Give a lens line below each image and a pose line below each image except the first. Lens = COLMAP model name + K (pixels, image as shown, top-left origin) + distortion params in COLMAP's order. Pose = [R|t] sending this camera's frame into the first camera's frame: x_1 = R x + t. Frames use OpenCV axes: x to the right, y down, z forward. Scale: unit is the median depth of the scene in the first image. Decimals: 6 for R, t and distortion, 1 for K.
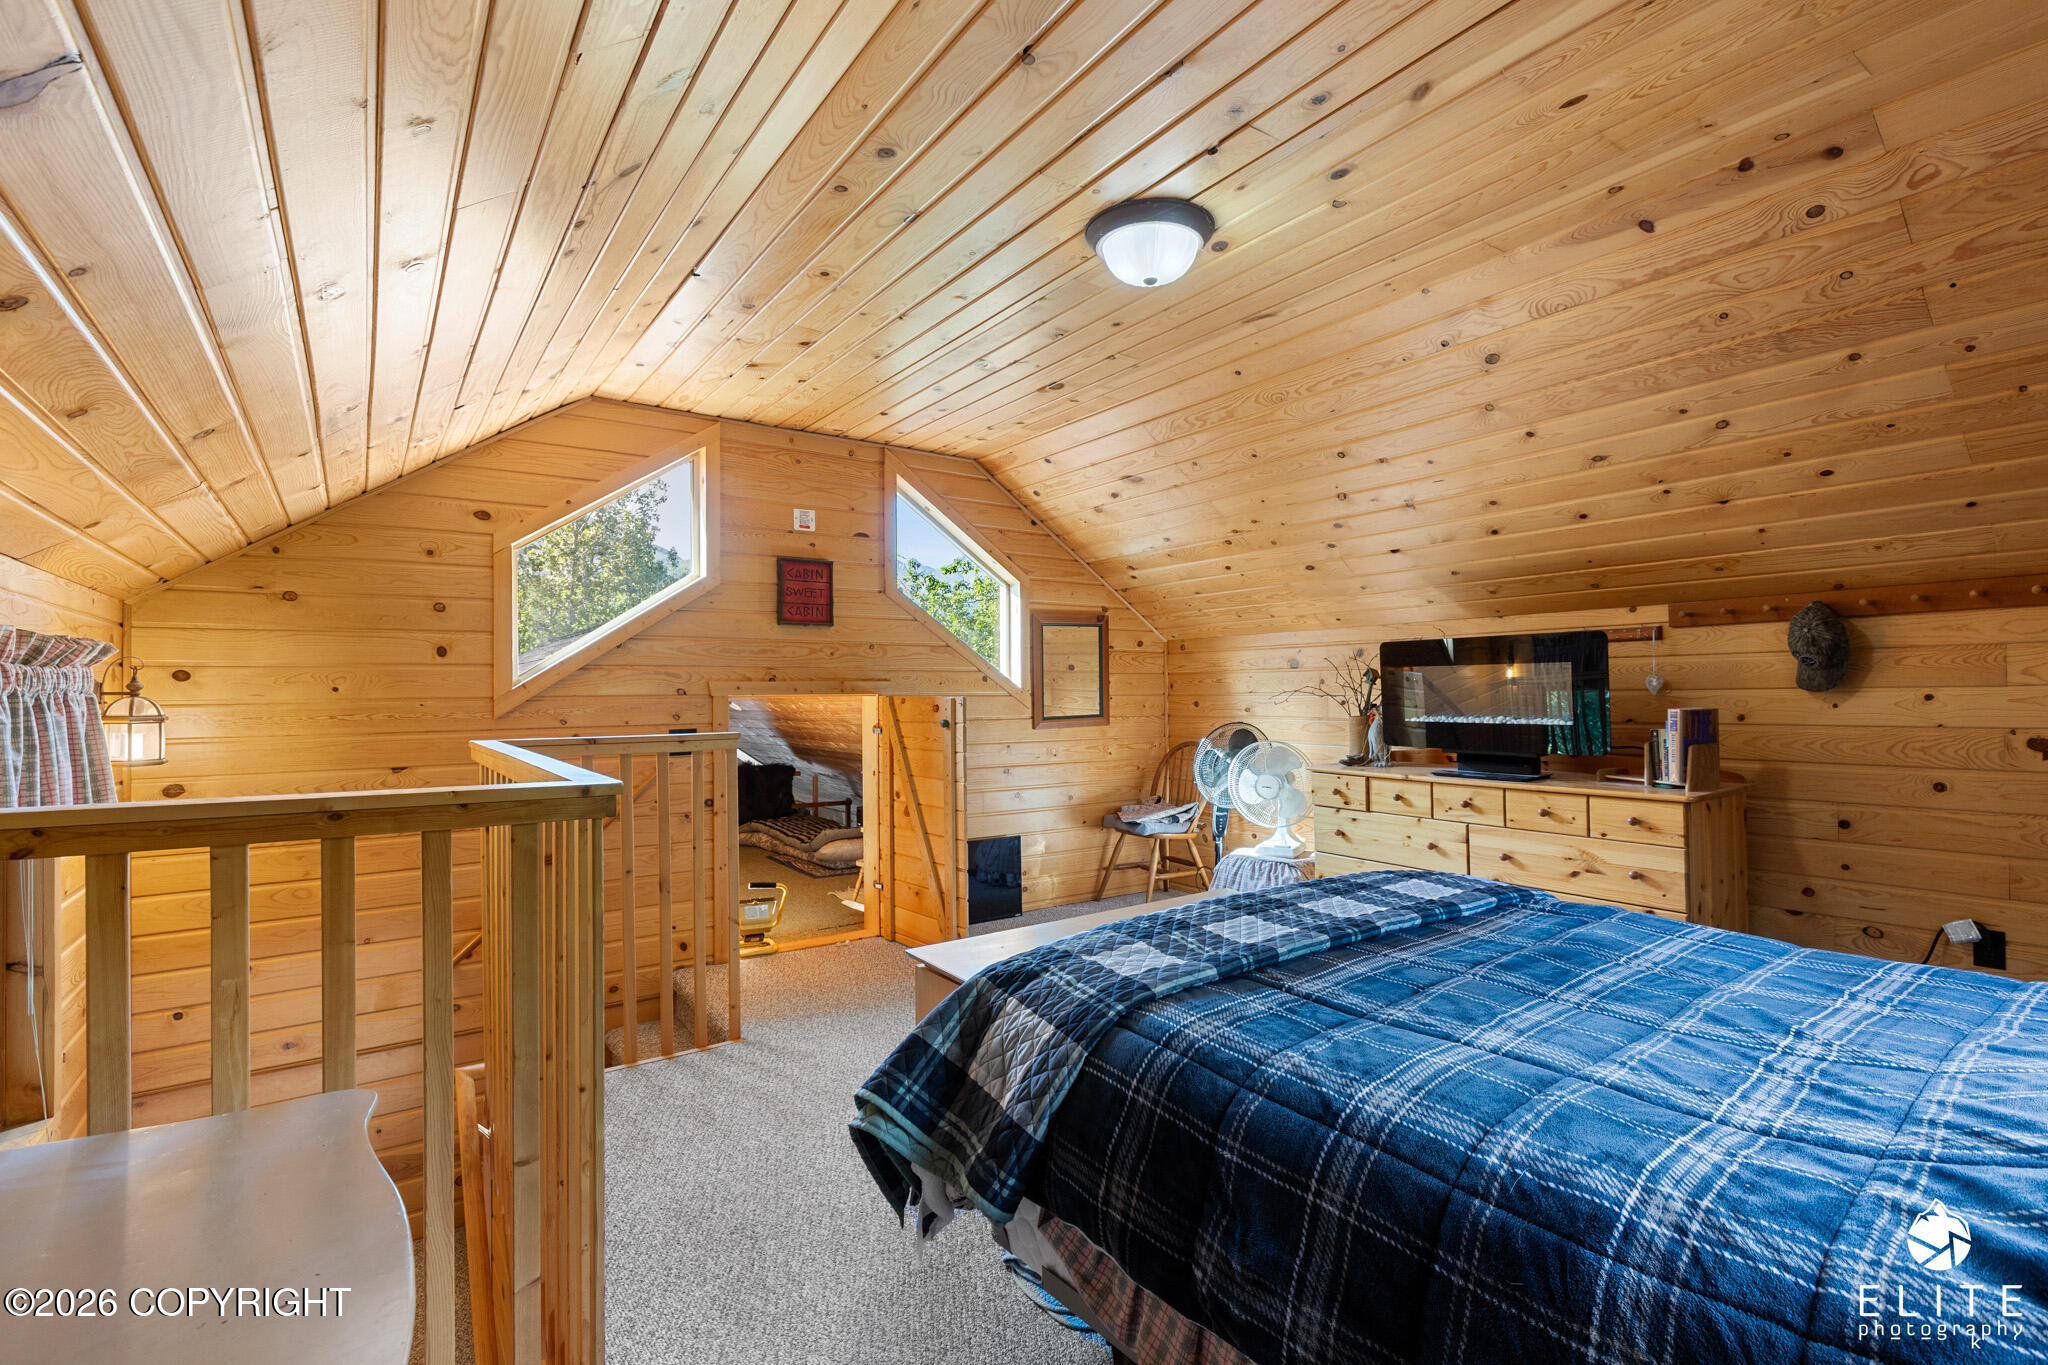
lens RADIAL K [[934.6, 0, 1050.7], [0, 934.6, 695.0], [0, 0, 1]] dist [0.001205, 0.000018]
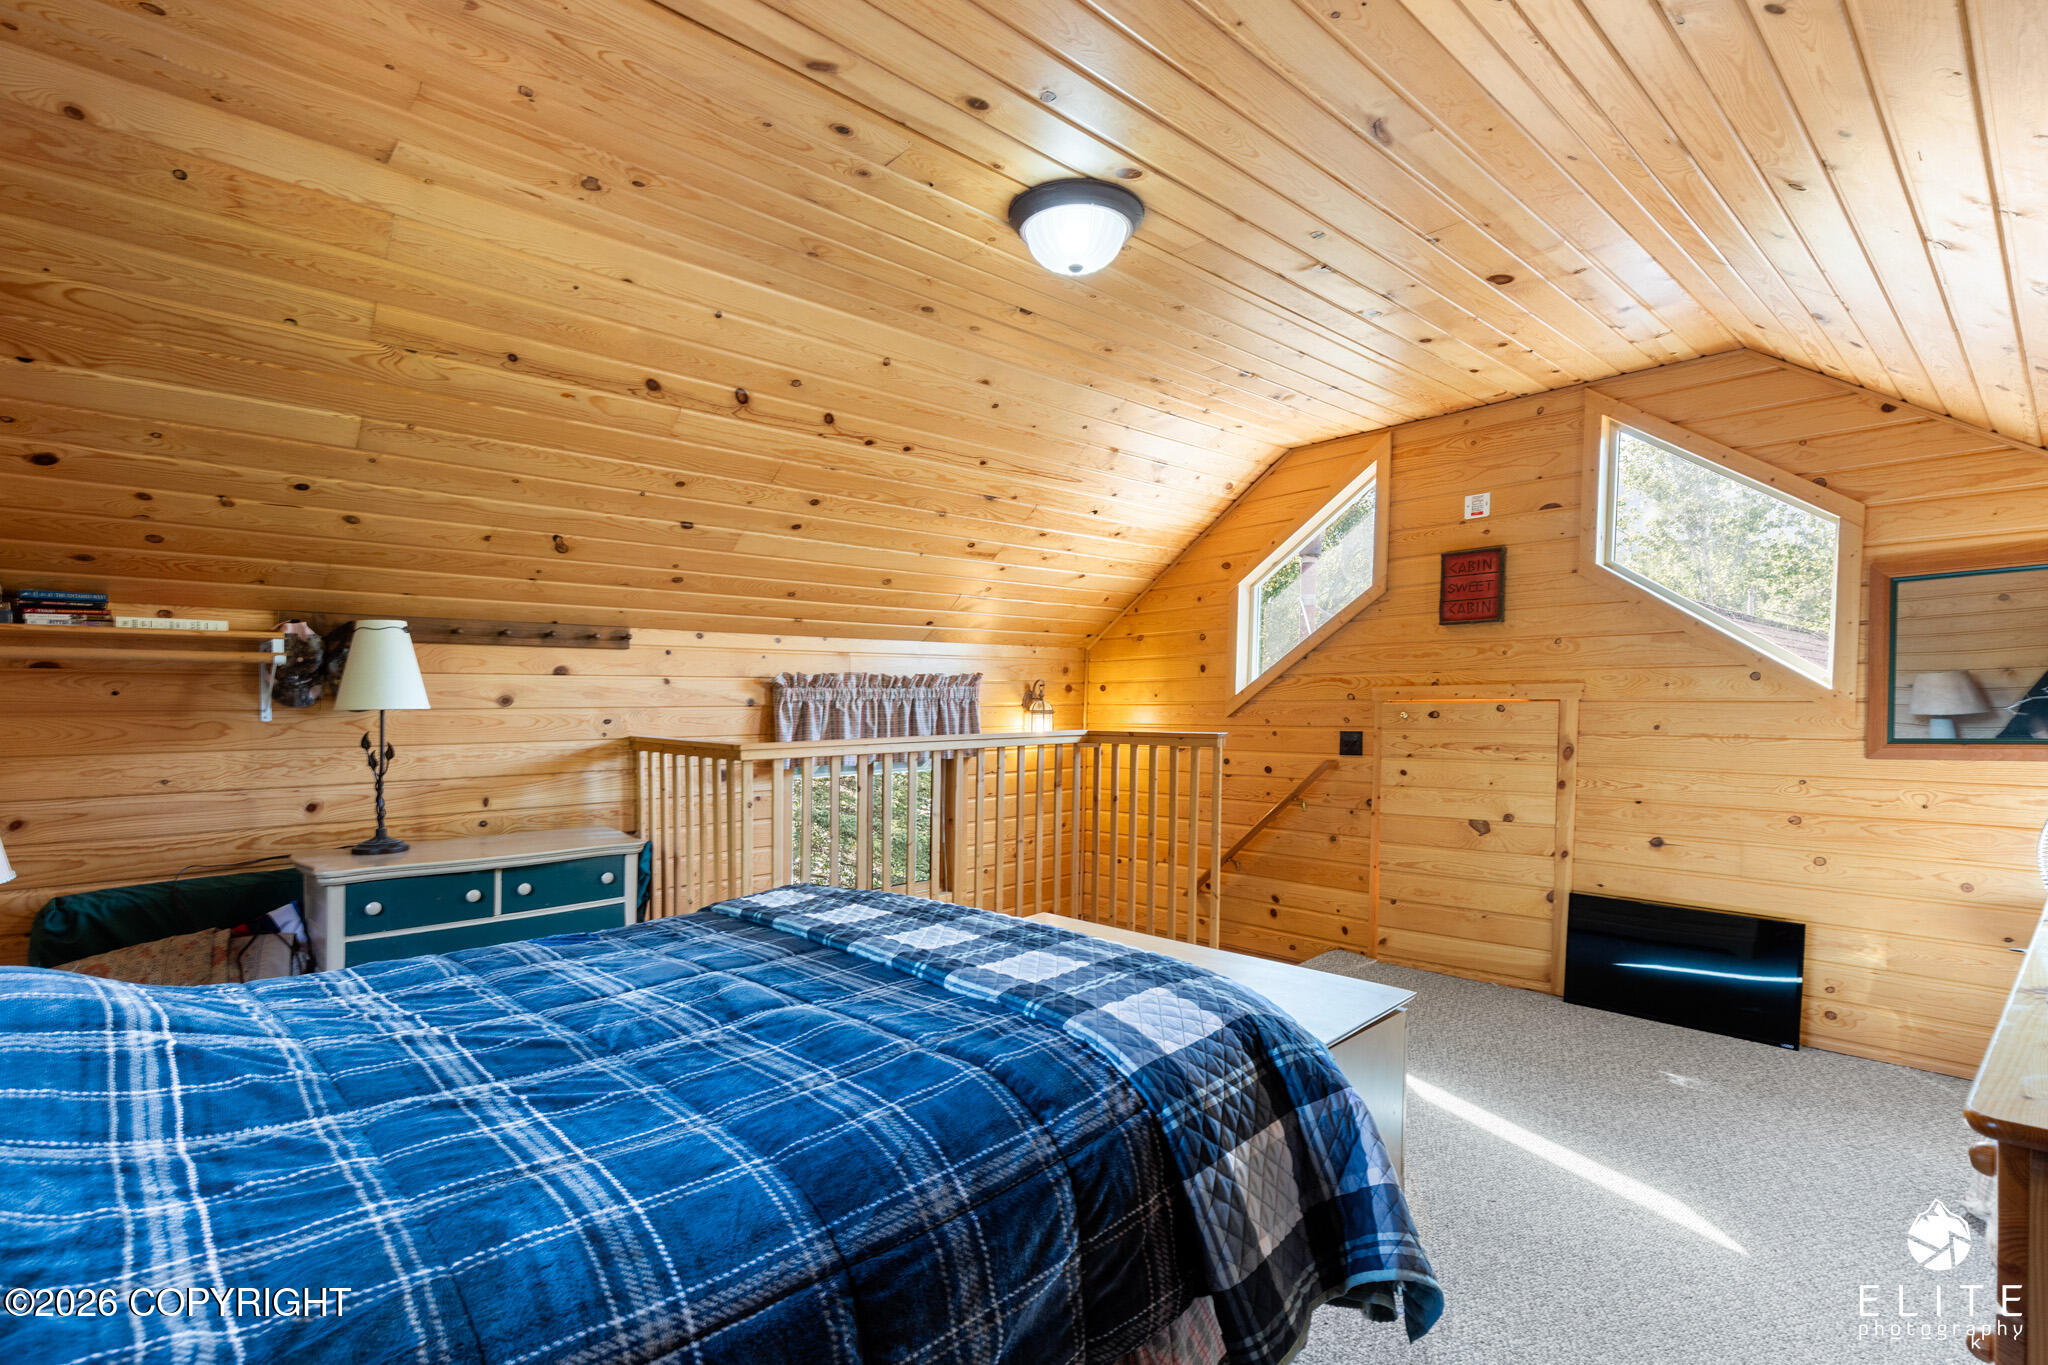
lens RADIAL K [[934.6, 0, 1050.7], [0, 934.6, 695.0], [0, 0, 1]] dist [0.001205, 0.000018]
pose [[0.153104, -0.003583, -0.988204, 0.569410], [-0.000052, 0.999993, -0.003634, -0.001486], [0.988210, 0.000608, 0.153103, 0.457324]]
